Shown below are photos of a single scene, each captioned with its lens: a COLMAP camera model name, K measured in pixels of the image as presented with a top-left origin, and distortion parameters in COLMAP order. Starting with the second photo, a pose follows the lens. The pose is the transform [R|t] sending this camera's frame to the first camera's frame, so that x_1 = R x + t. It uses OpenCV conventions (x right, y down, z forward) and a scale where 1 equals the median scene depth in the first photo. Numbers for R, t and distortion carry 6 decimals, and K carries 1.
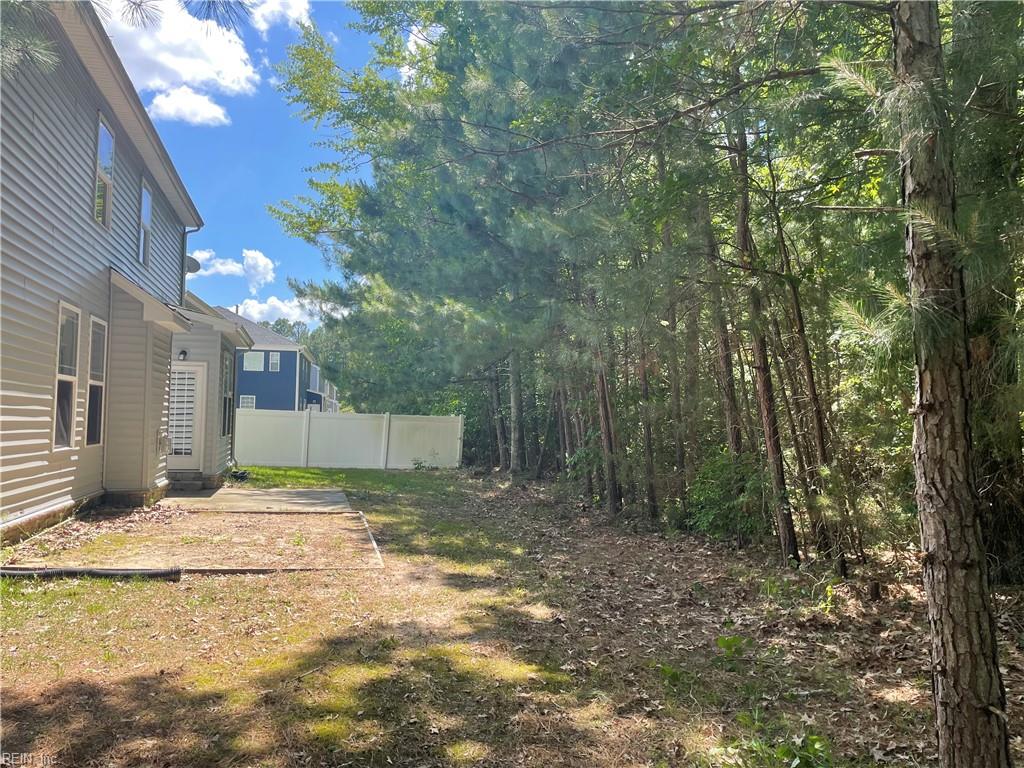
lens RADIAL K [[783.6, 0, 513.1], [0, 783.6, 379.3], [0, 0, 1]] dist [0.106328, -0.142813]
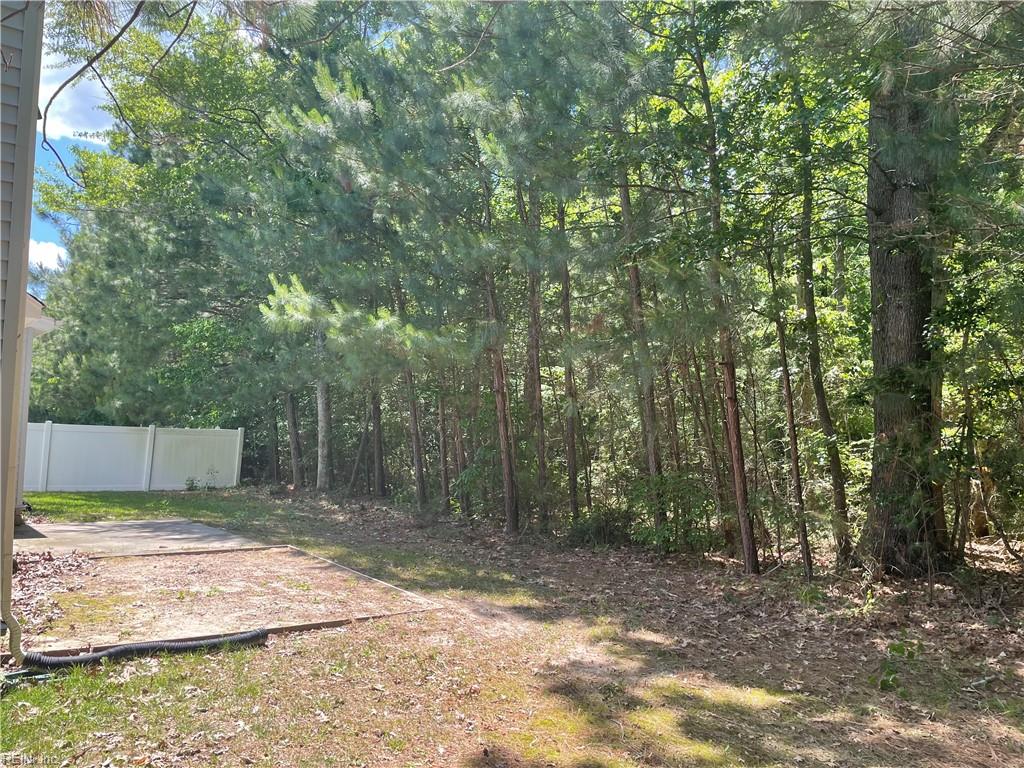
lens RADIAL K [[783.6, 0, 513.1], [0, 783.6, 379.3], [0, 0, 1]] dist [0.106328, -0.142813]
pose [[0.894688, 0.034755, 0.445338, -0.405875], [-0.031828, 0.999395, -0.014051, -0.015657], [-0.445556, -0.001603, 0.895252, 0.098790]]
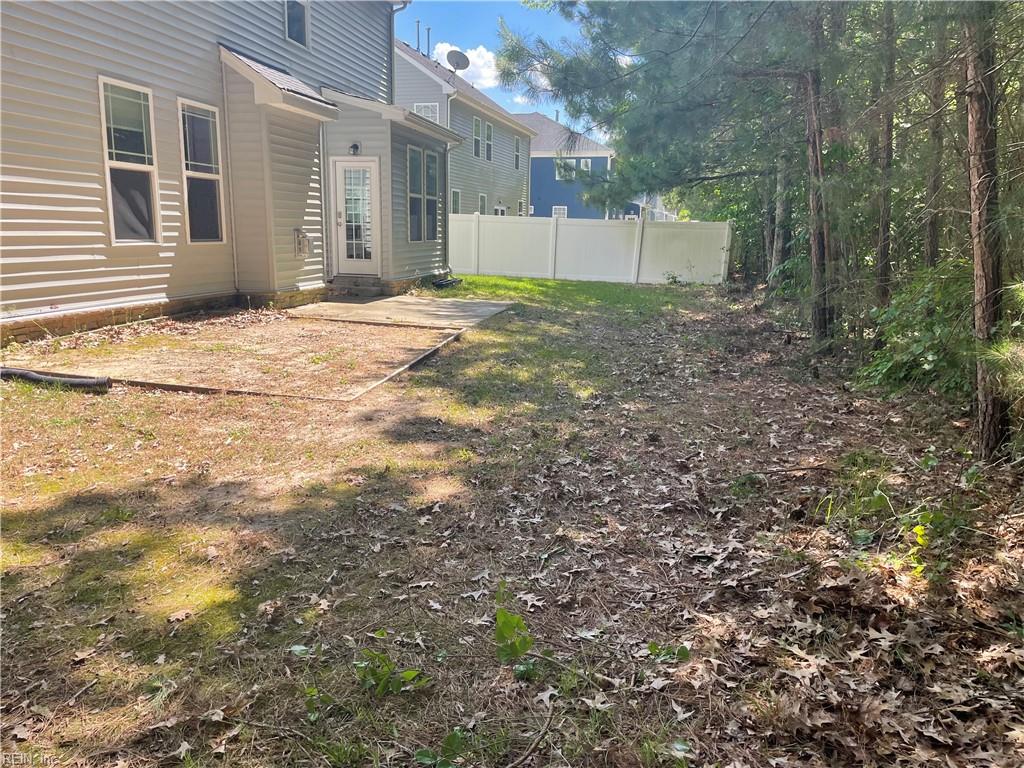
lens RADIAL K [[783.6, 0, 513.1], [0, 783.6, 379.3], [0, 0, 1]] dist [0.106328, -0.142813]
pose [[0.894196, 0.081448, -0.440205, 0.250346], [0.021782, 0.974230, 0.224501, 0.038610], [0.447146, -0.210337, 0.869379, 0.321372]]
